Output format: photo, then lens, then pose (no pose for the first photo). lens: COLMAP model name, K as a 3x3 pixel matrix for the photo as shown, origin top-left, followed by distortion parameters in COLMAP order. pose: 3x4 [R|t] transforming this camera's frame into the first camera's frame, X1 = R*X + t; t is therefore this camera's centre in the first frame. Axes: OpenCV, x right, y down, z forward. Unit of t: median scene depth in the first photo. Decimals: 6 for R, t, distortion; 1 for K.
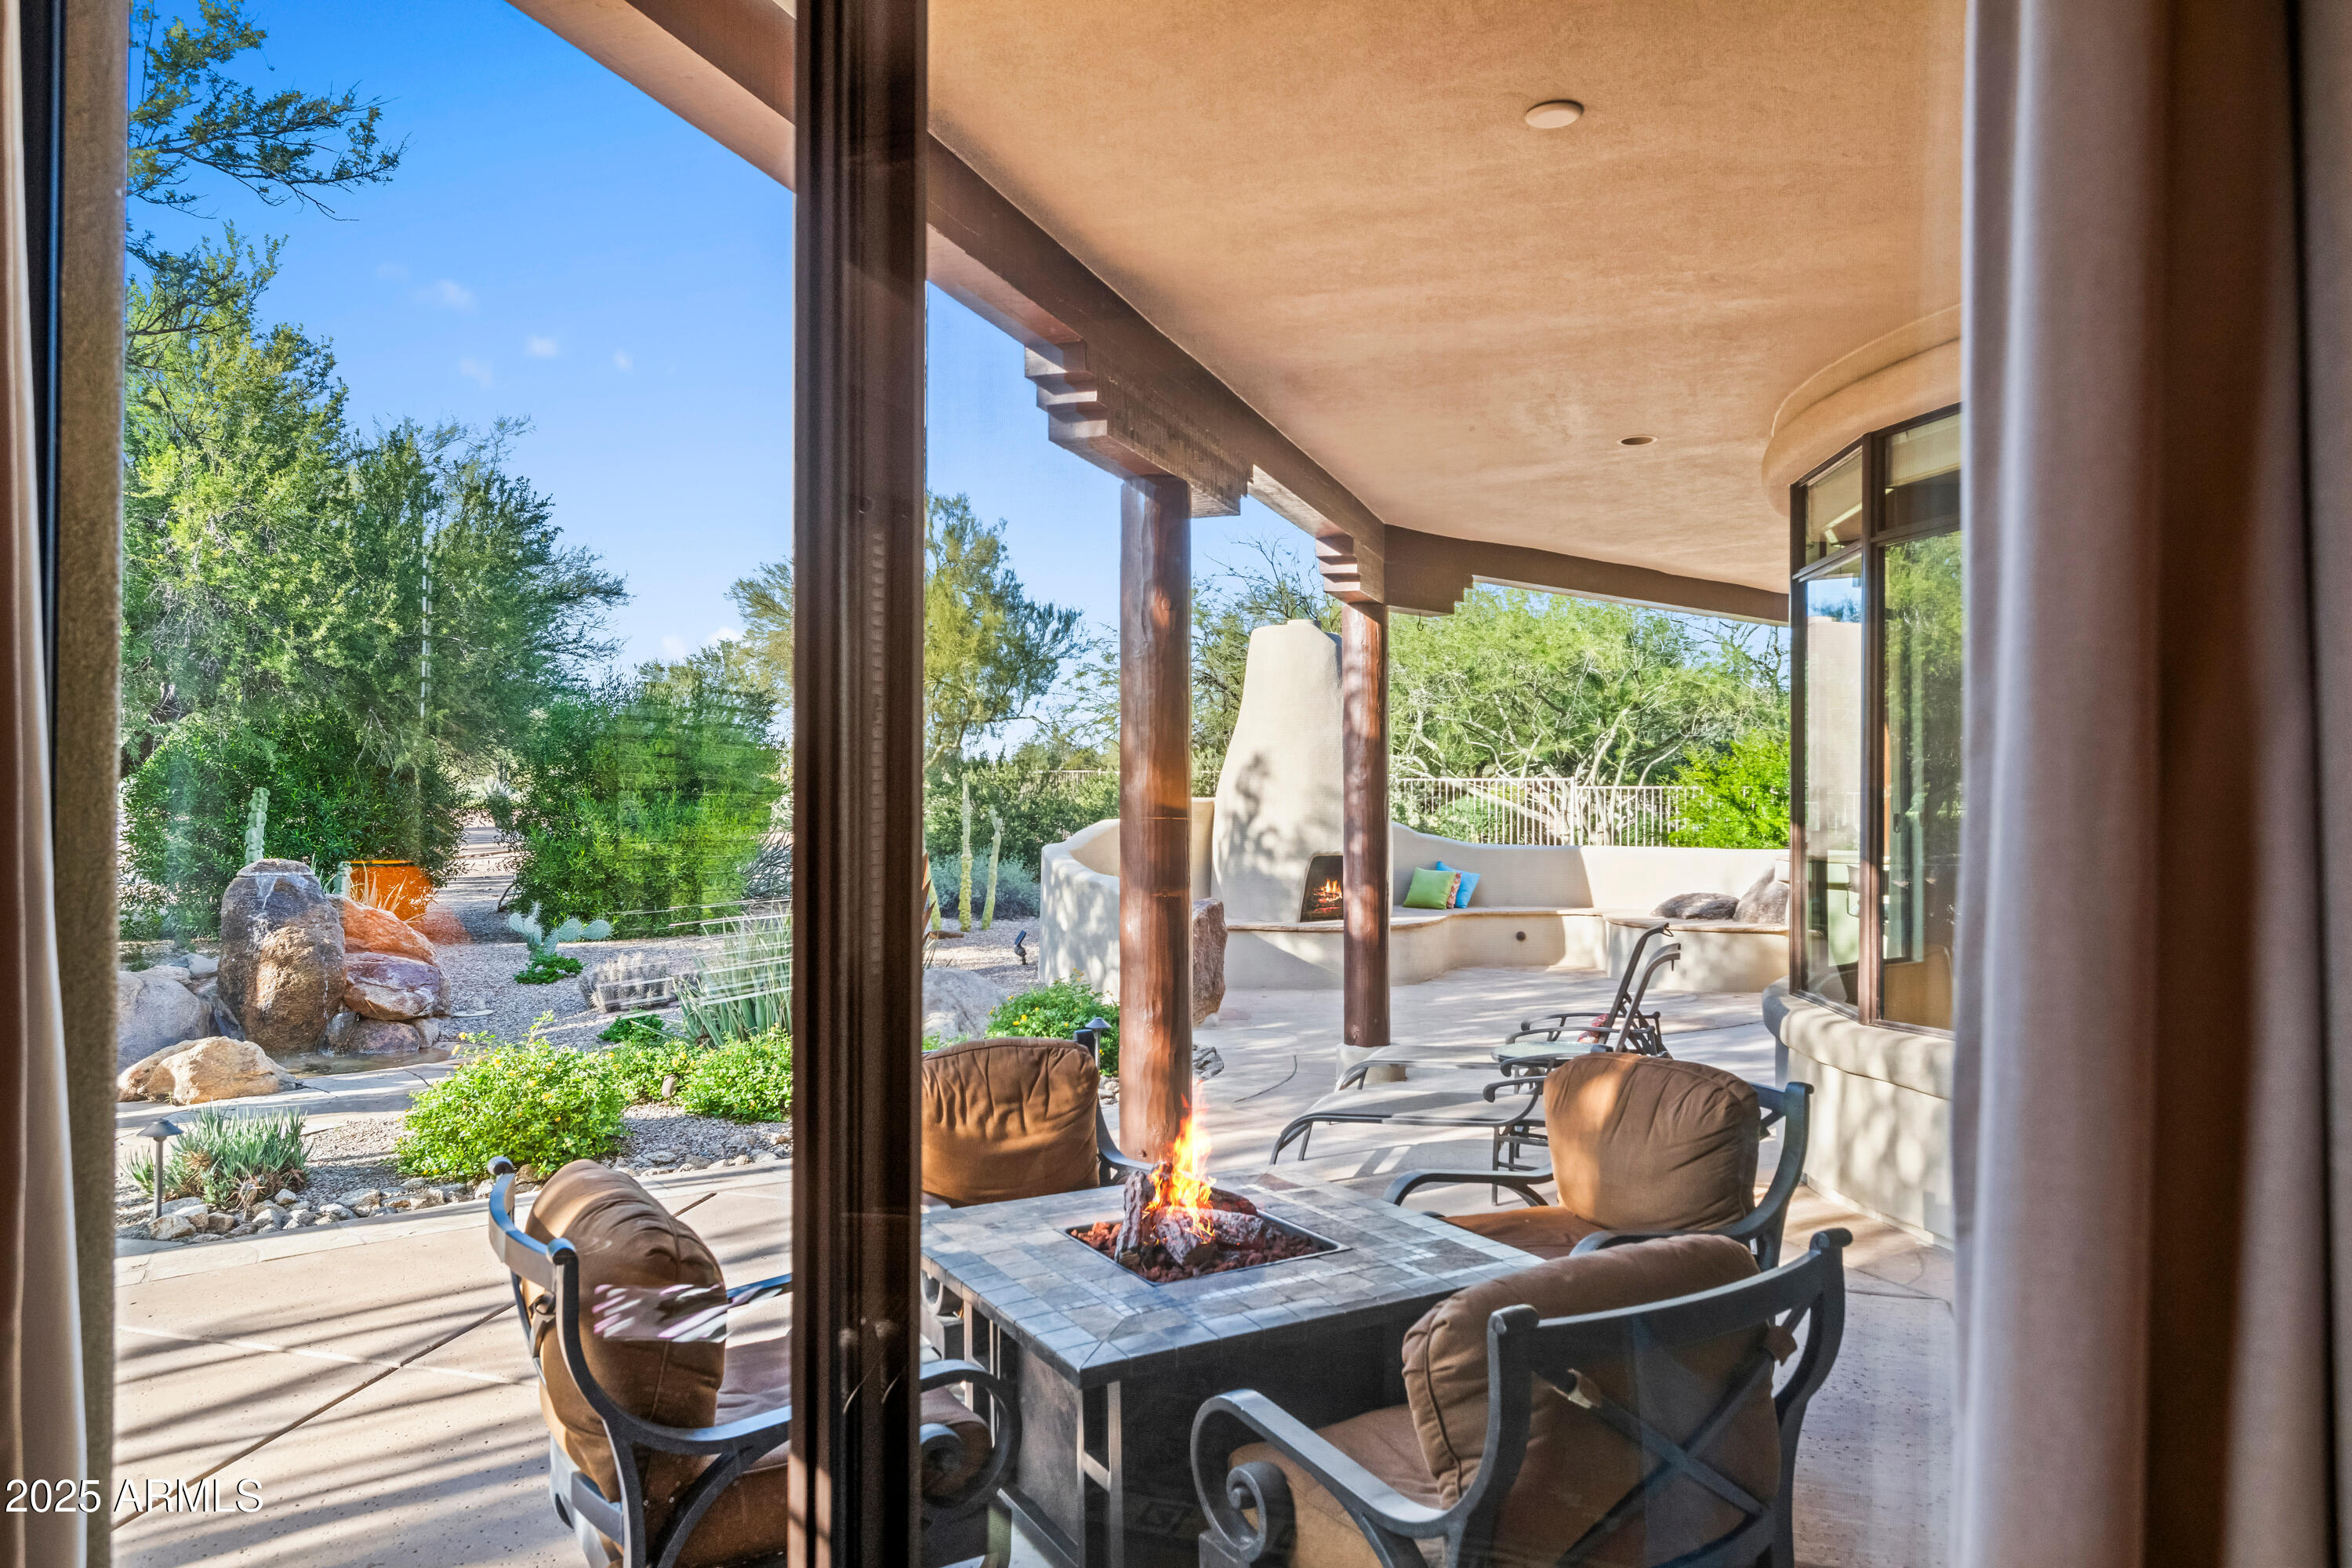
lens RADIAL K [[1628.9, 0, 1178.4], [0, 1628.9, 788.5], [0, 0, 1]] dist [-0.002104, -0.001640]
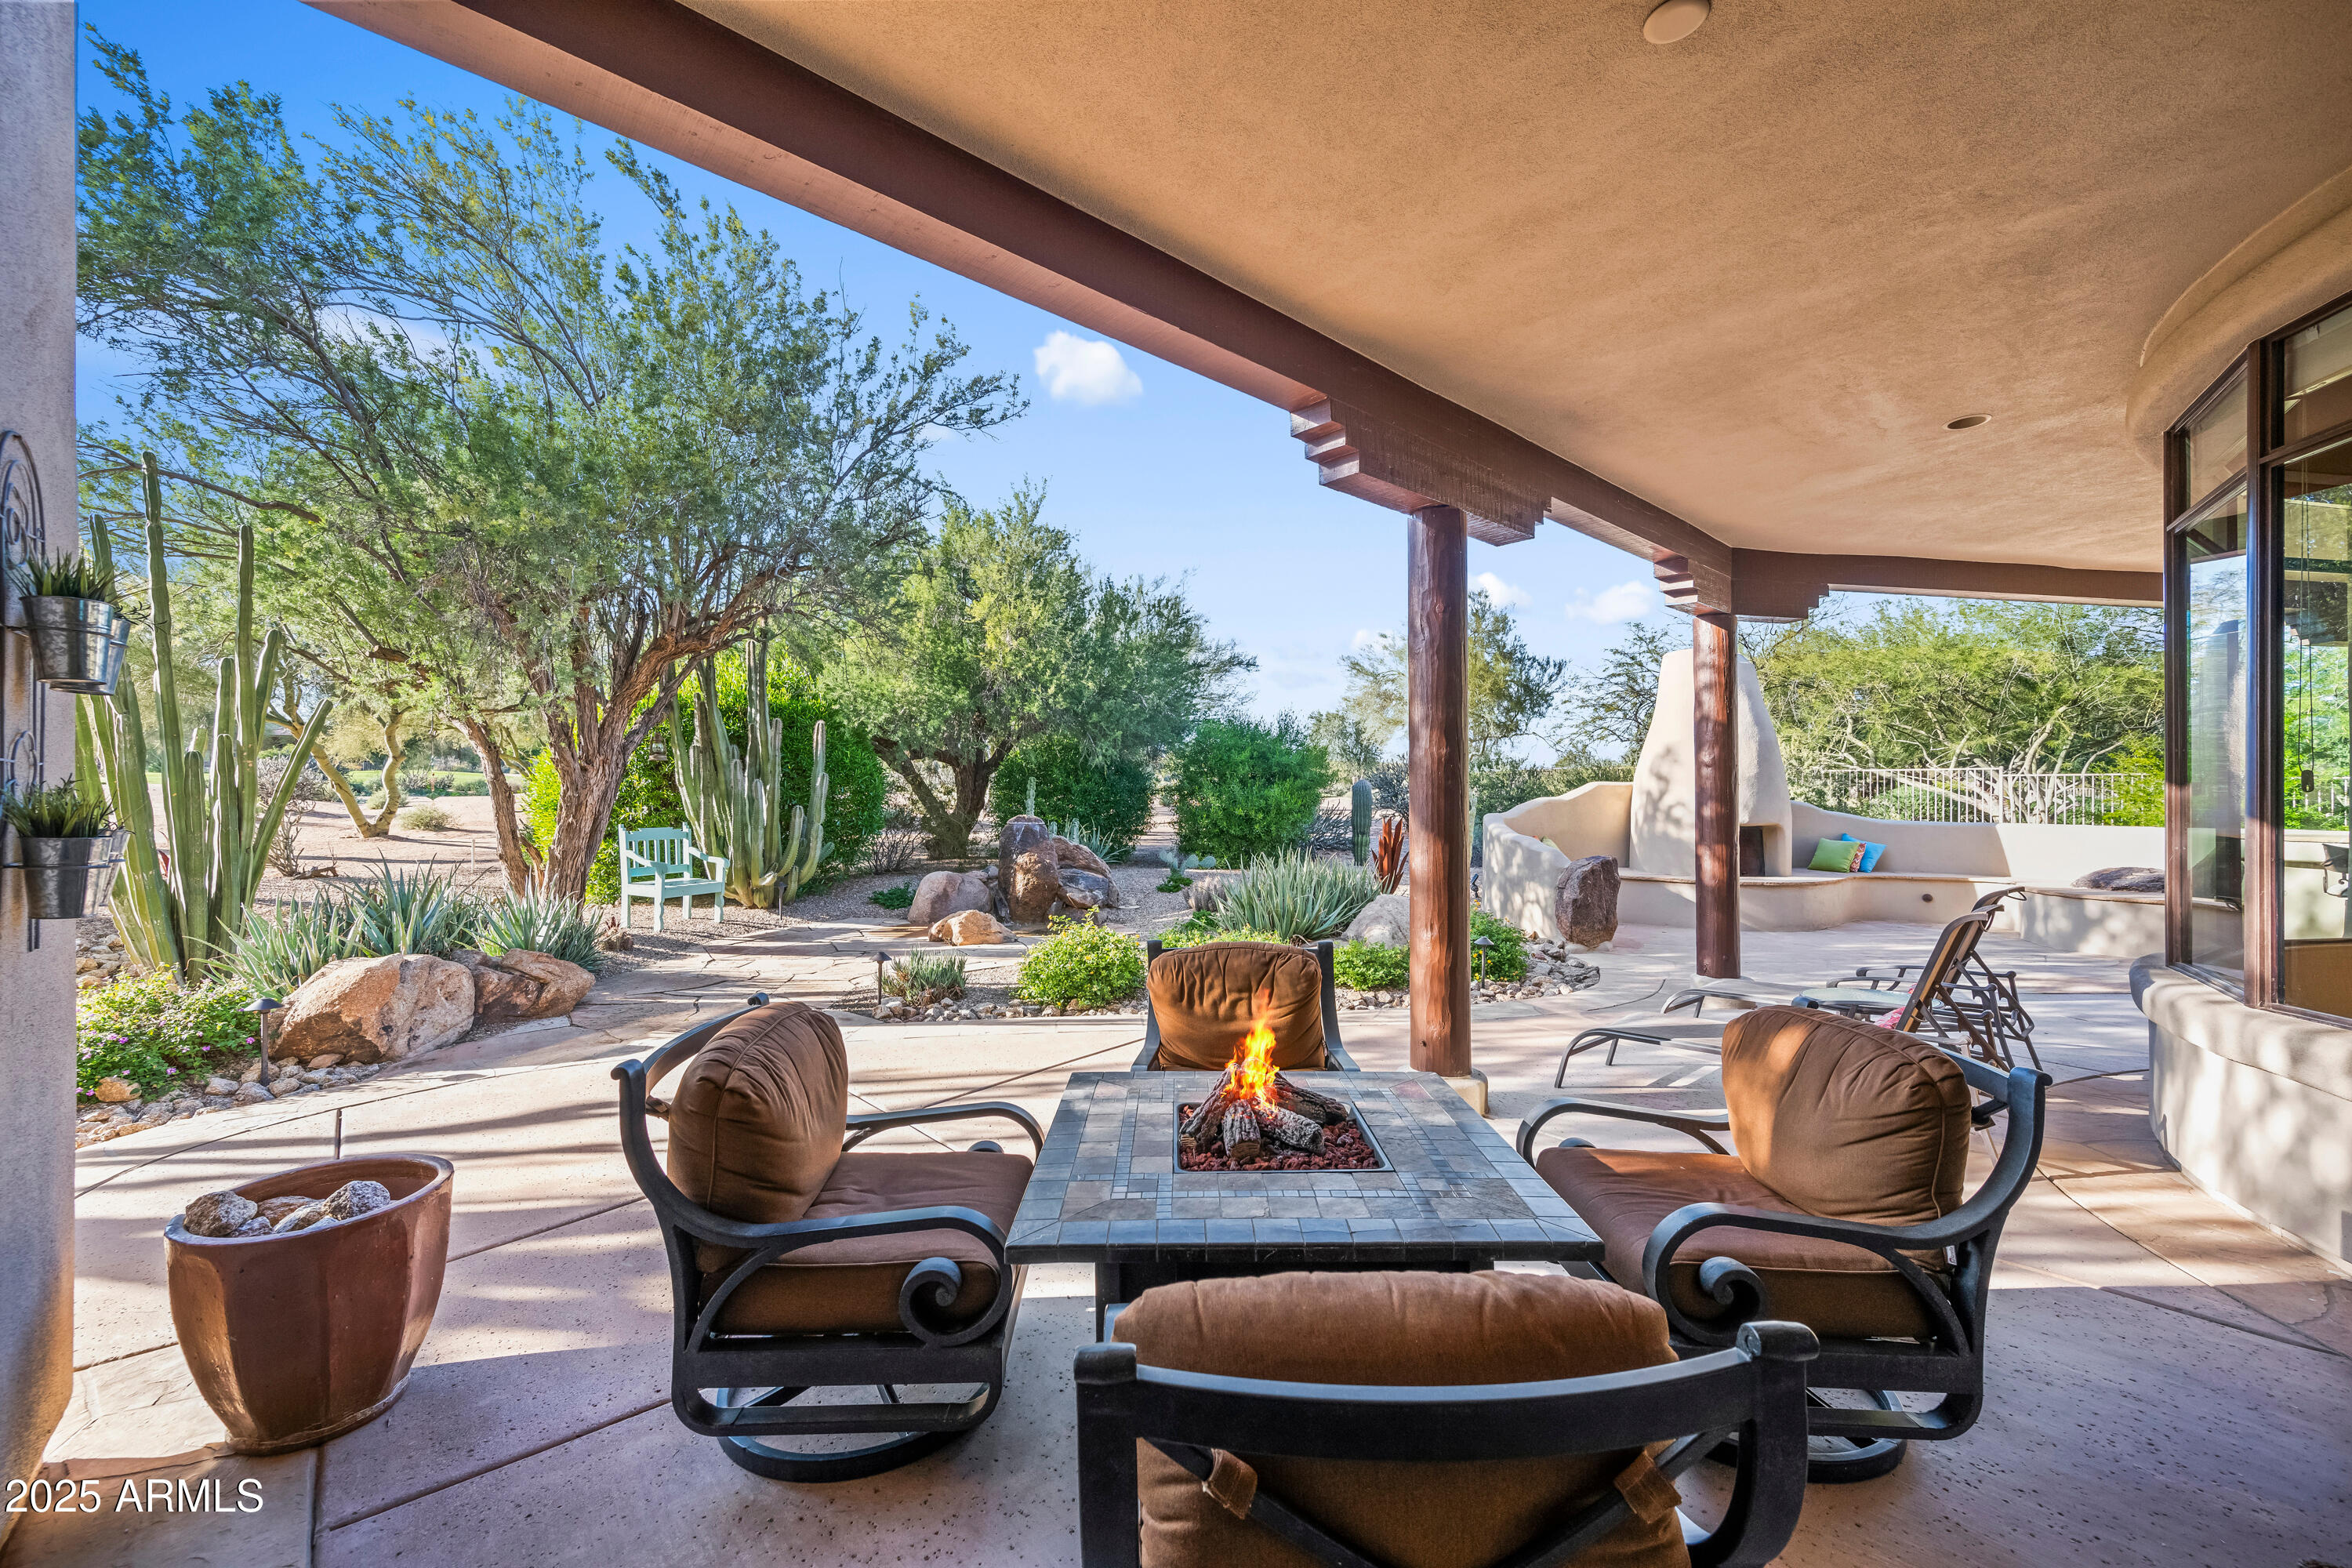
lens RADIAL K [[981.2, 0, 1093.6], [0, 981.2, 778.0], [0, 0, 1]] dist [0.002770, -0.001379]
pose [[0.861697, -0.004862, -0.507399, 0.067715], [0.001364, 0.999973, -0.007265, 0.010856], [0.507421, 0.005568, 0.861681, 0.099286]]
